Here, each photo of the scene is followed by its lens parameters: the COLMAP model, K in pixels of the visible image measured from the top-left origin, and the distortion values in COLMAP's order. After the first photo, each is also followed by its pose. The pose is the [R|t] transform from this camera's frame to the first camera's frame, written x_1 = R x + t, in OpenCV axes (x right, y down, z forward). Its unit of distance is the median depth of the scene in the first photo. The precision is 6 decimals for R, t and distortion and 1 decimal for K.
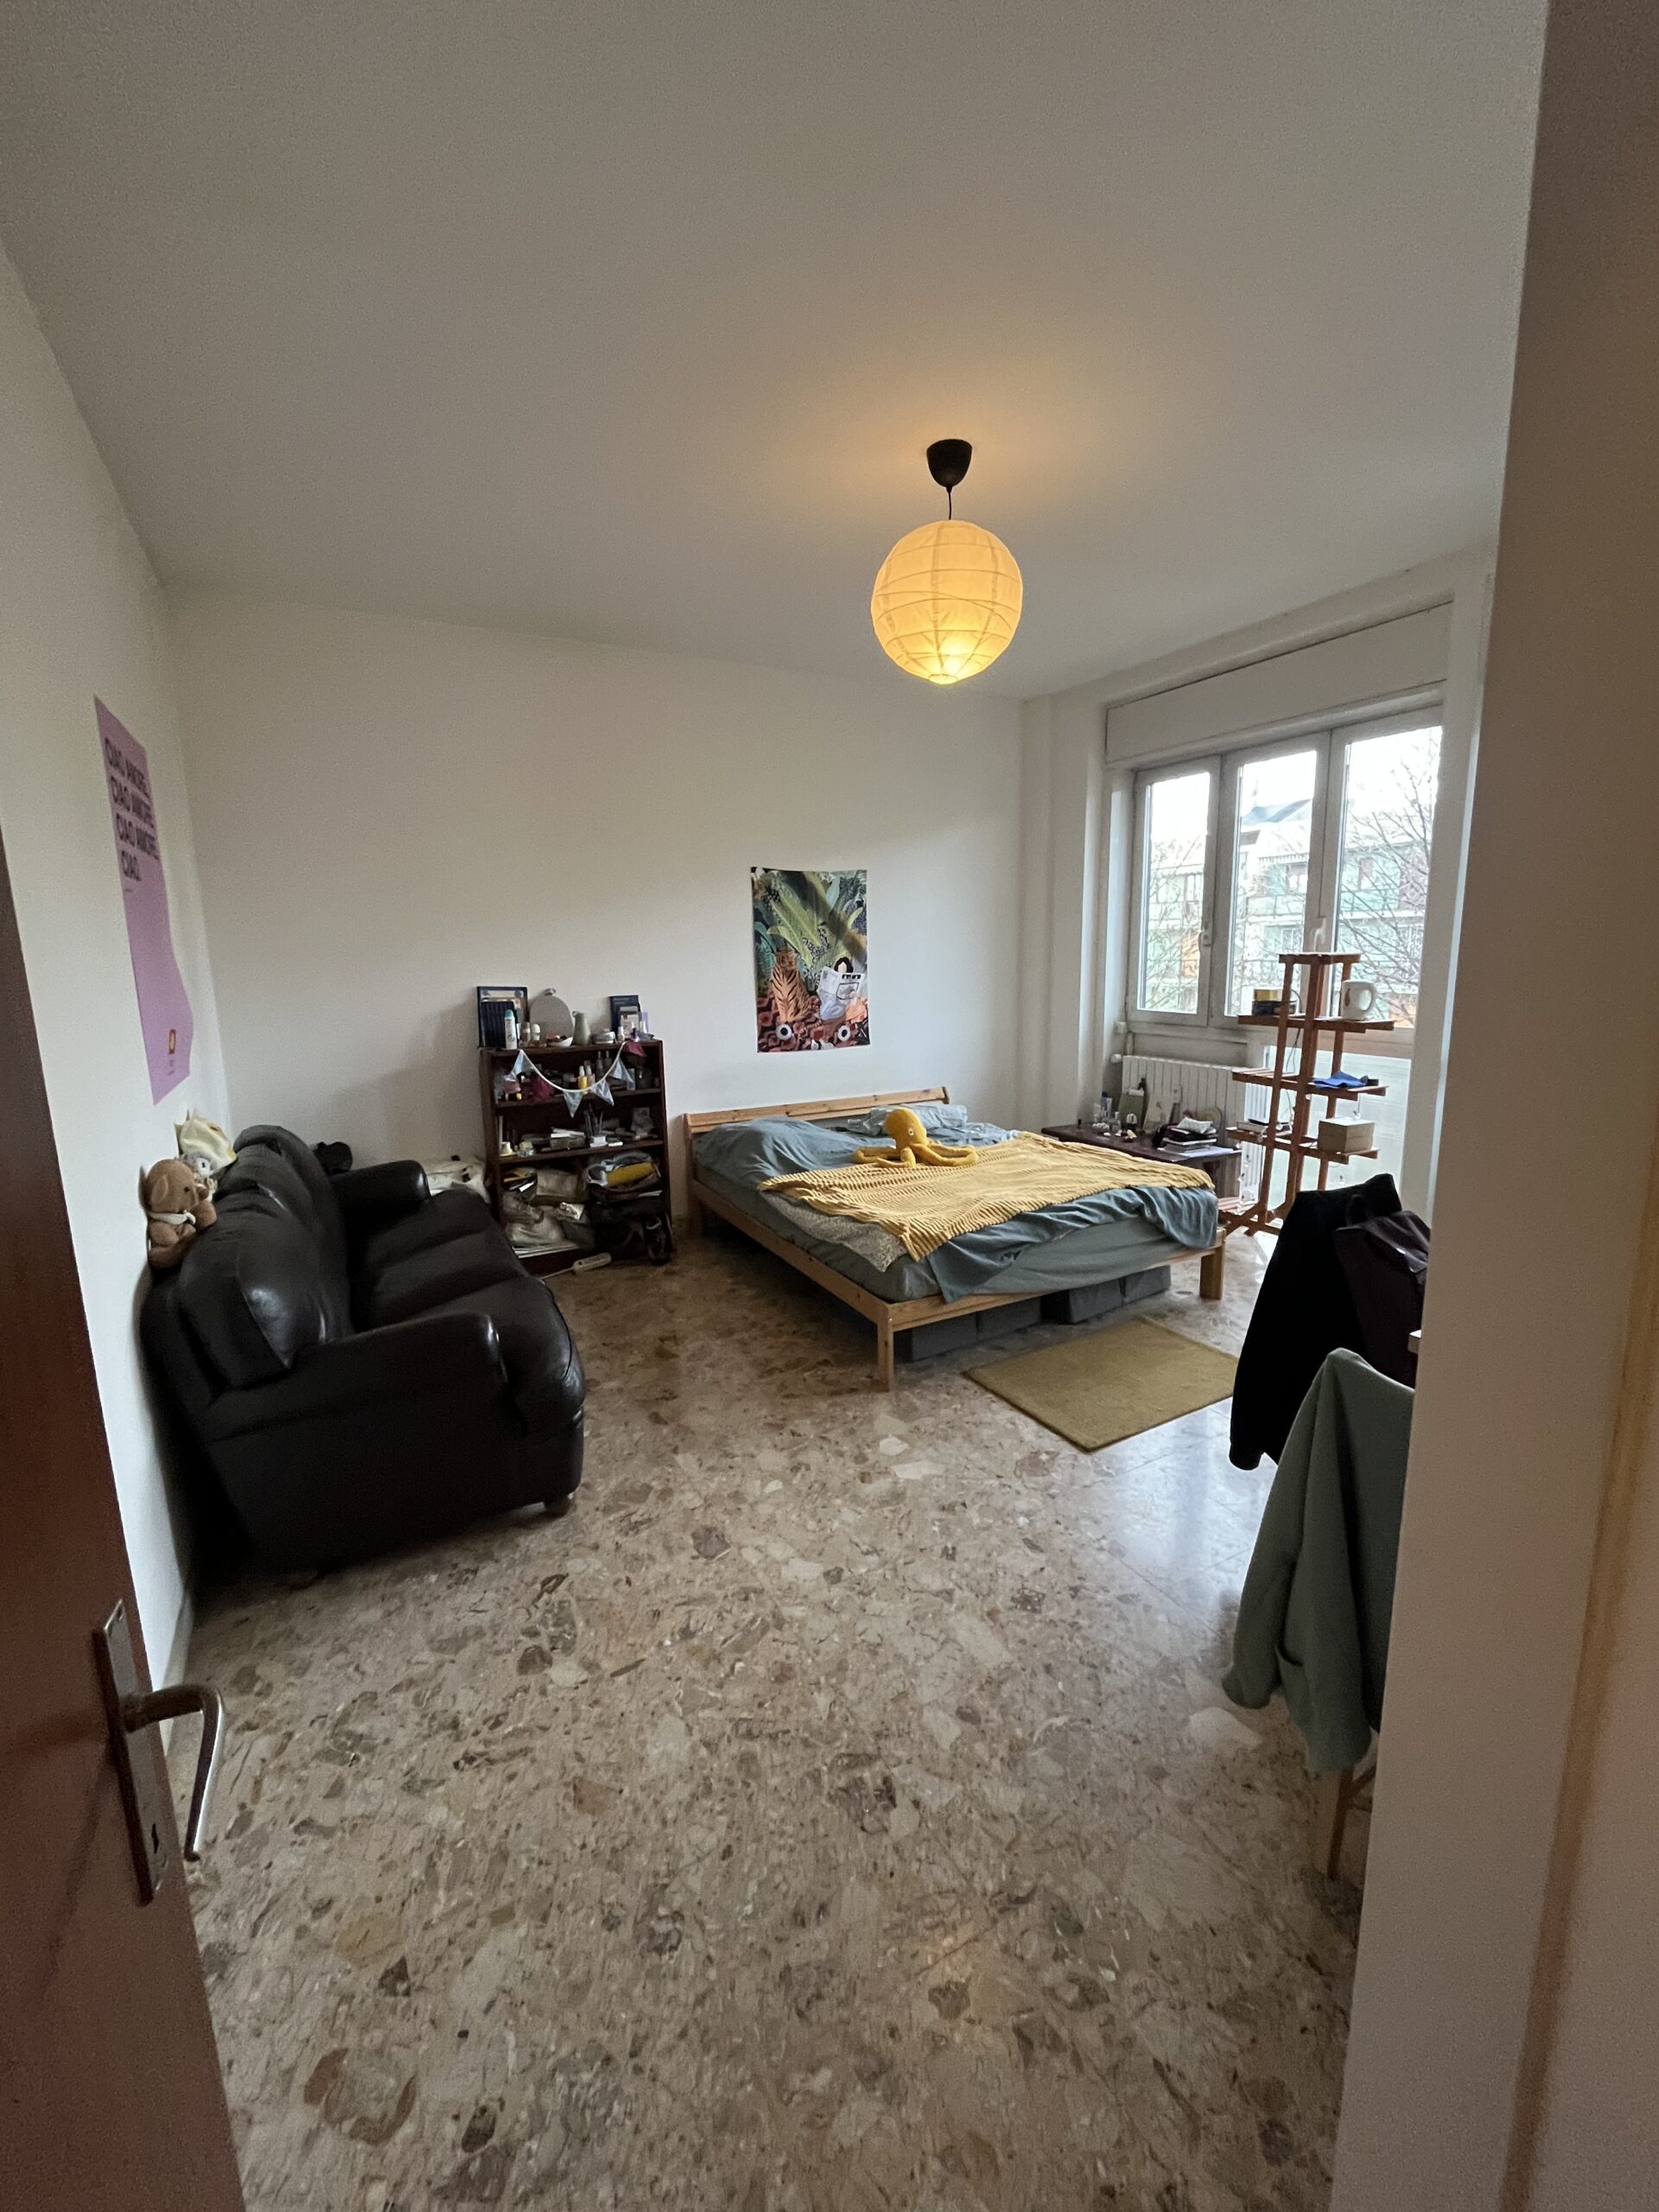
lens RADIAL K [[917.9, 0, 827.6], [0, 917.9, 1107.9], [0, 0, 1]] dist [-0.003716, -0.000719]
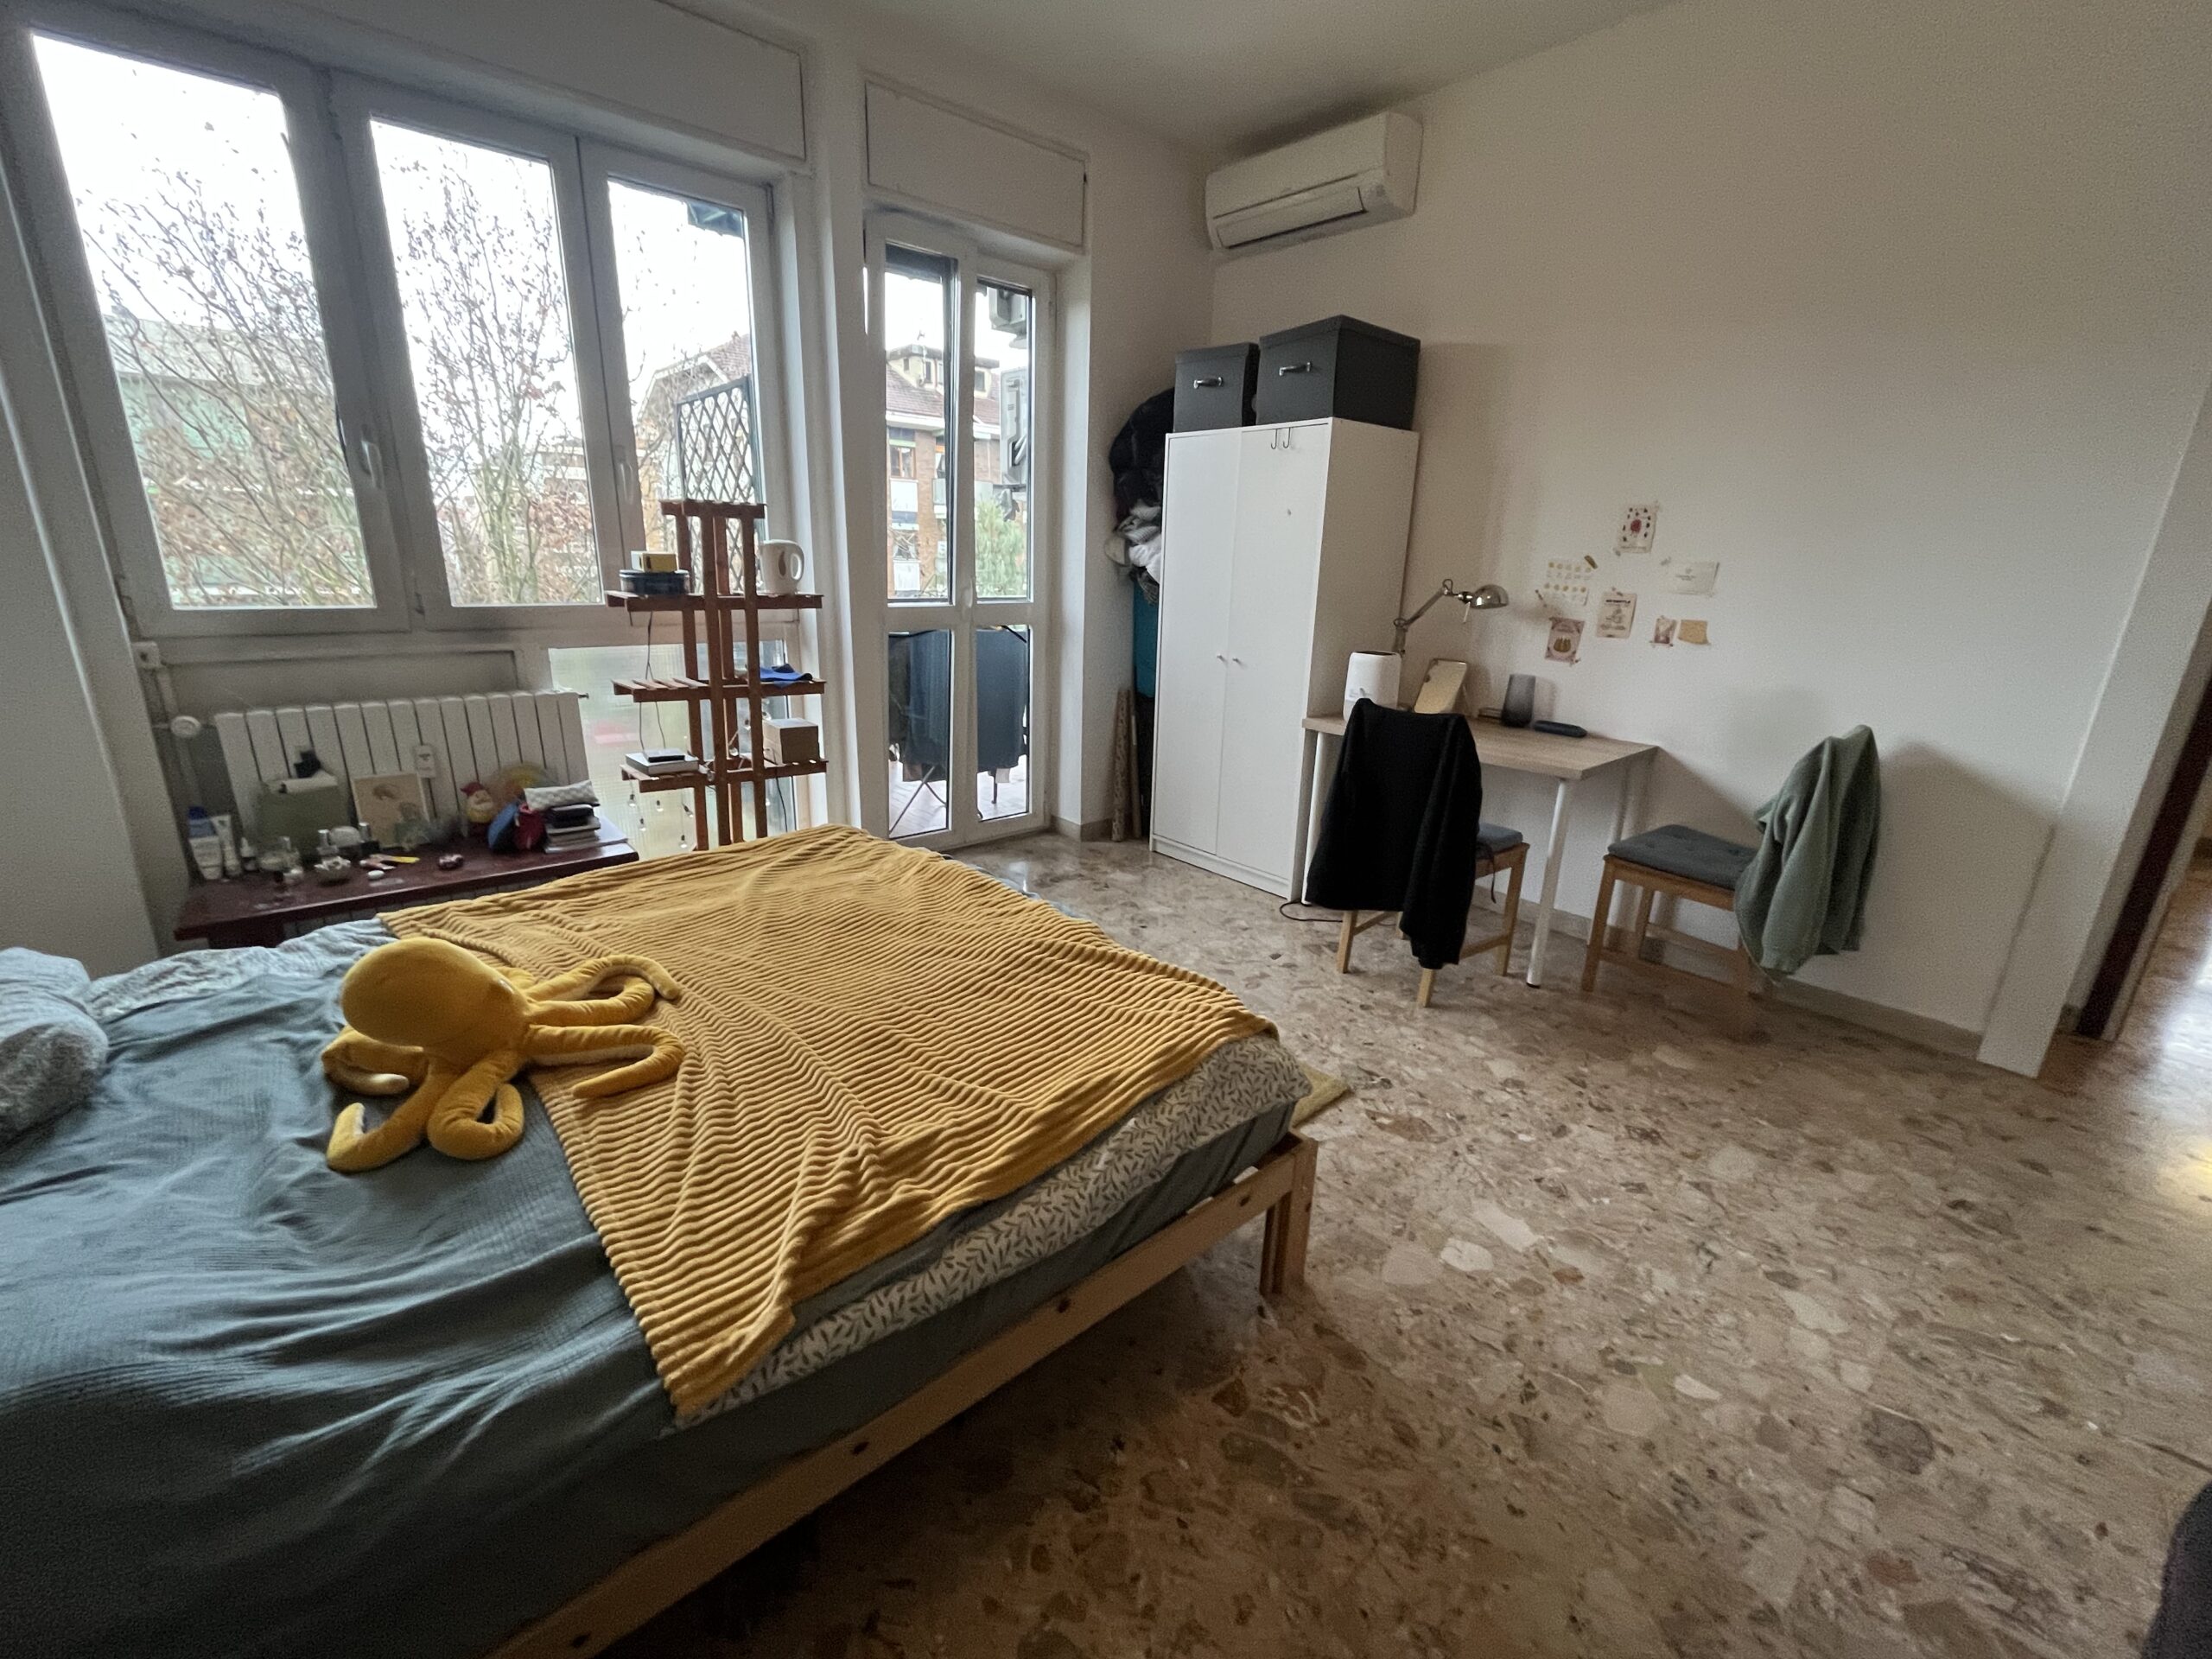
lens RADIAL K [[924.7, 0, 1101.9], [0, 924.7, 822.9], [0, 0, 1]] dist [-0.000467, -0.000074]
pose [[-0.232428, -0.264325, 0.936007, -0.306614], [0.143643, 0.942481, 0.301823, -0.119028], [-0.961948, 0.204603, -0.181091, 0.992283]]
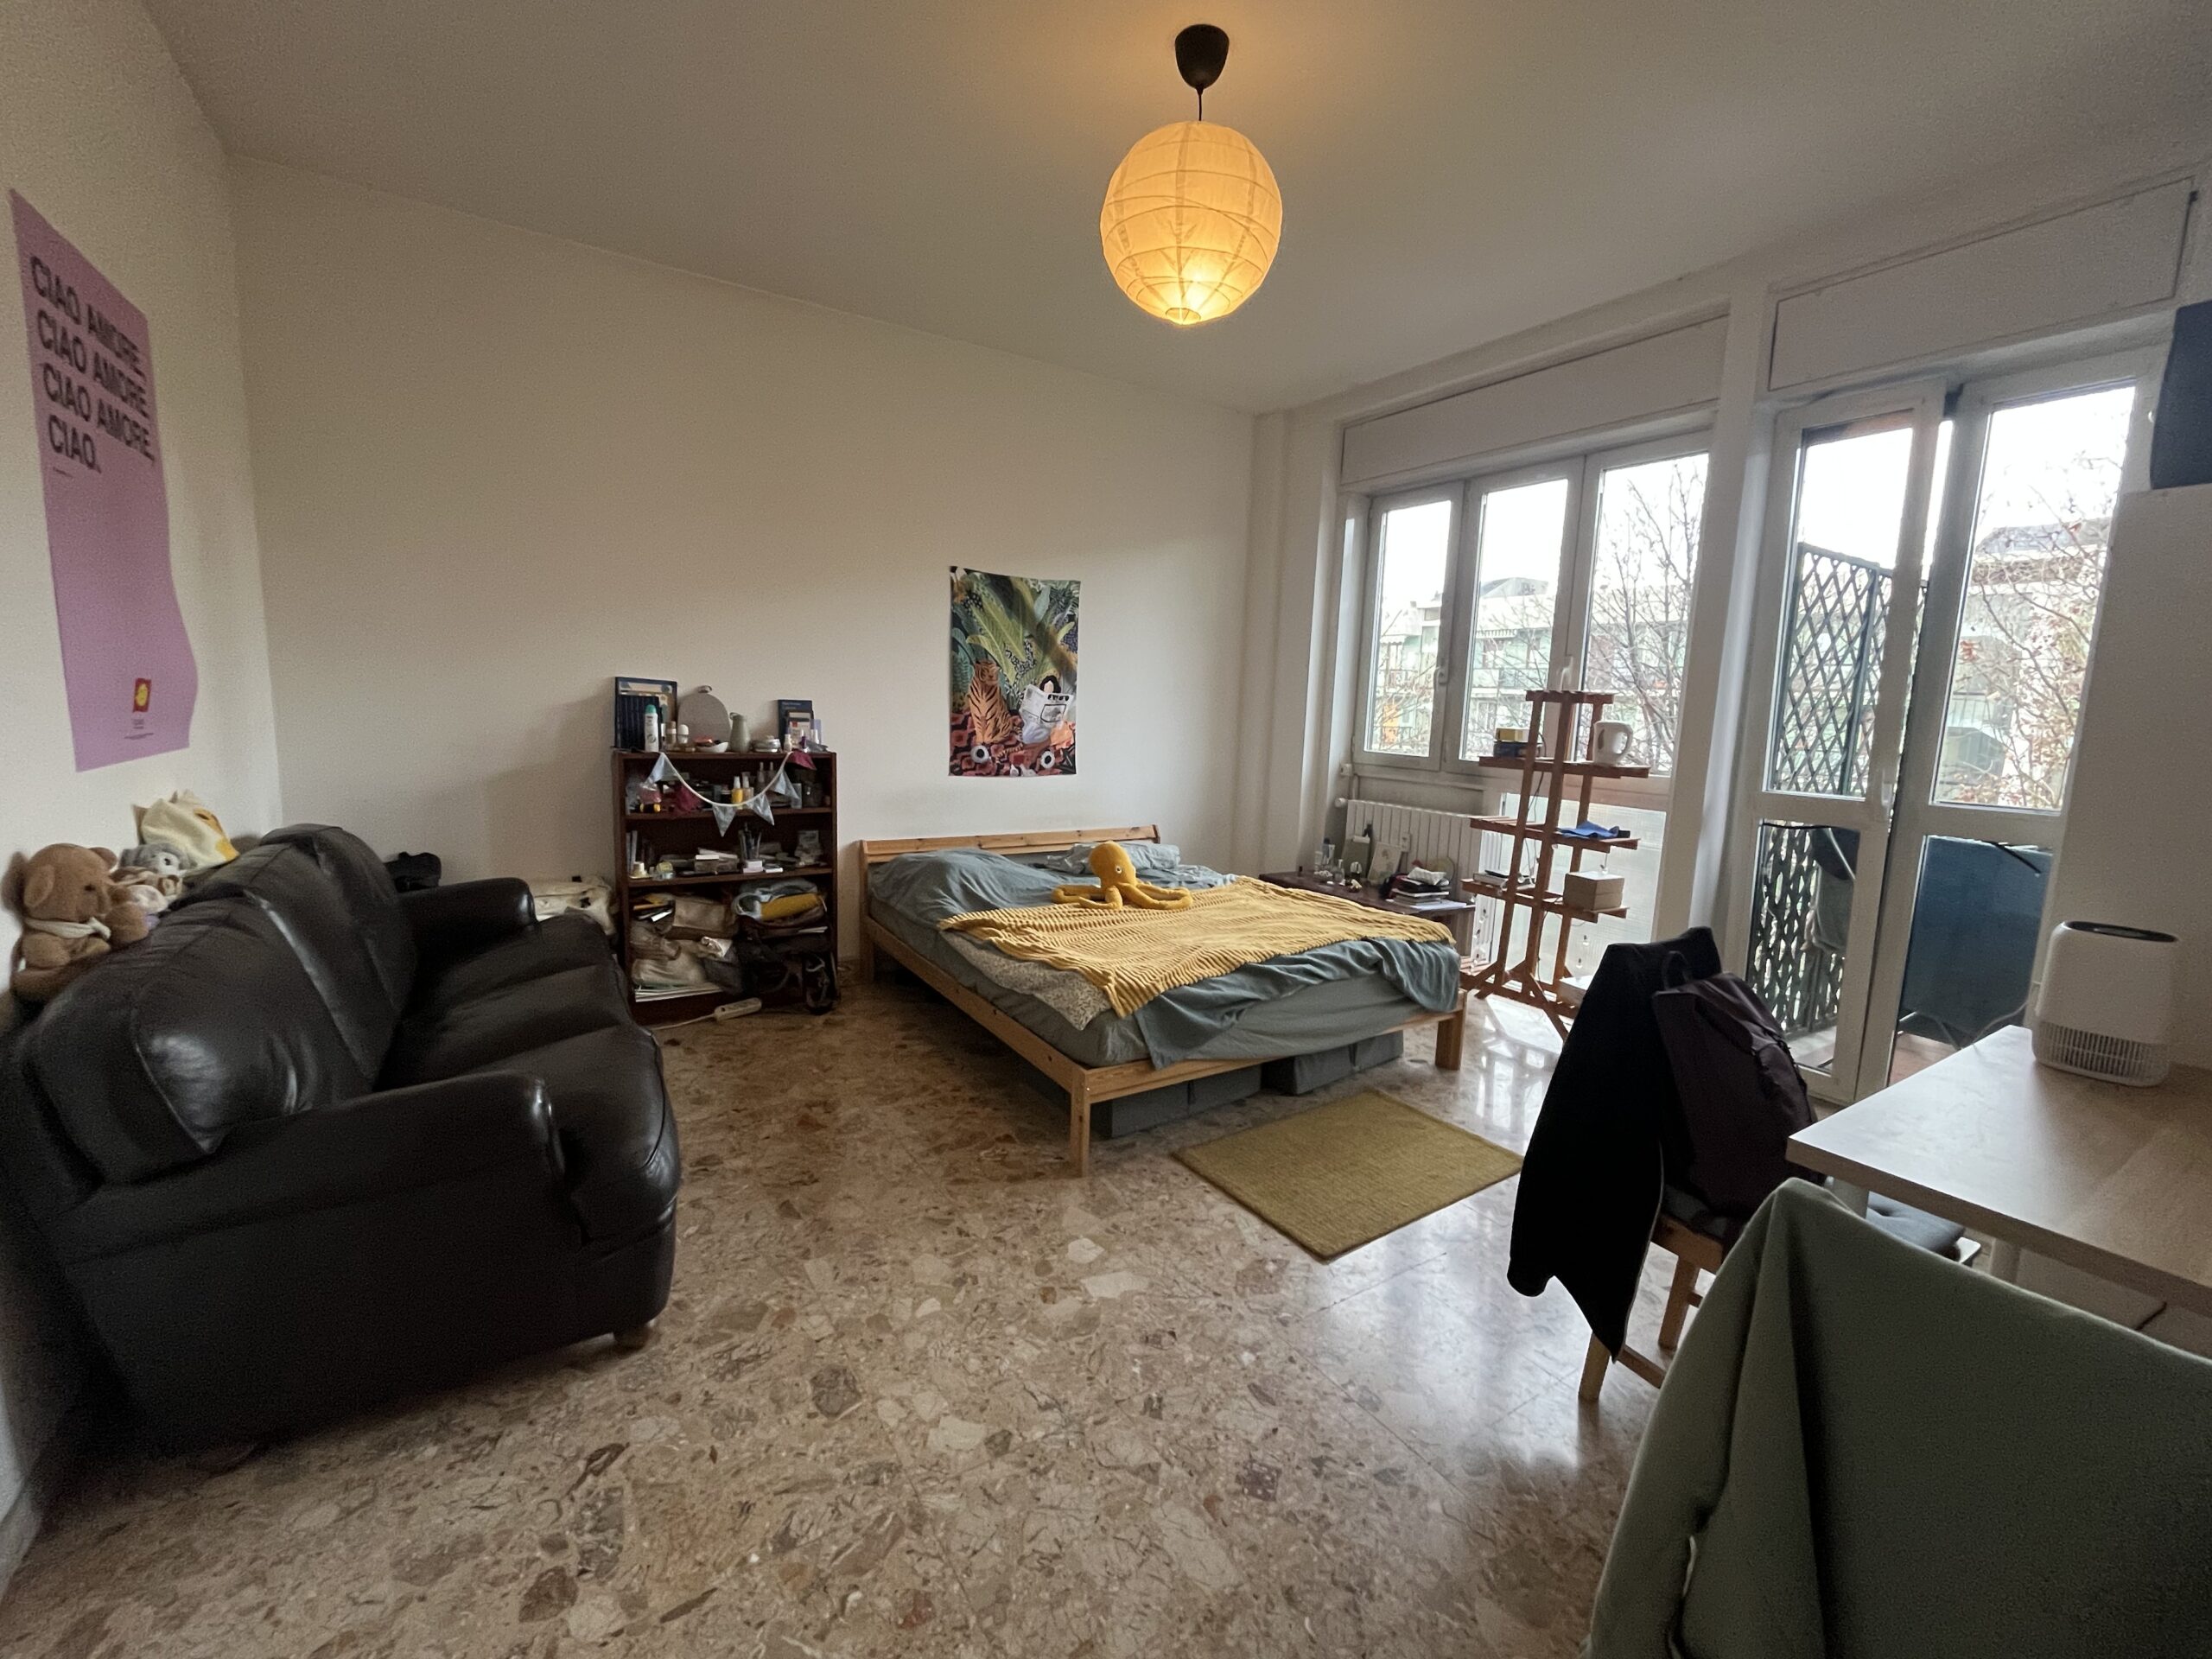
lens RADIAL K [[917.9, 0, 1106.7], [0, 917.9, 827.3], [0, 0, 1]] dist [-0.003716, -0.000719]
pose [[0.995679, 0.043456, 0.082063, 0.006641], [-0.040528, 0.998492, -0.037022, 0.022248], [-0.083548, 0.033536, 0.995939, 0.144463]]
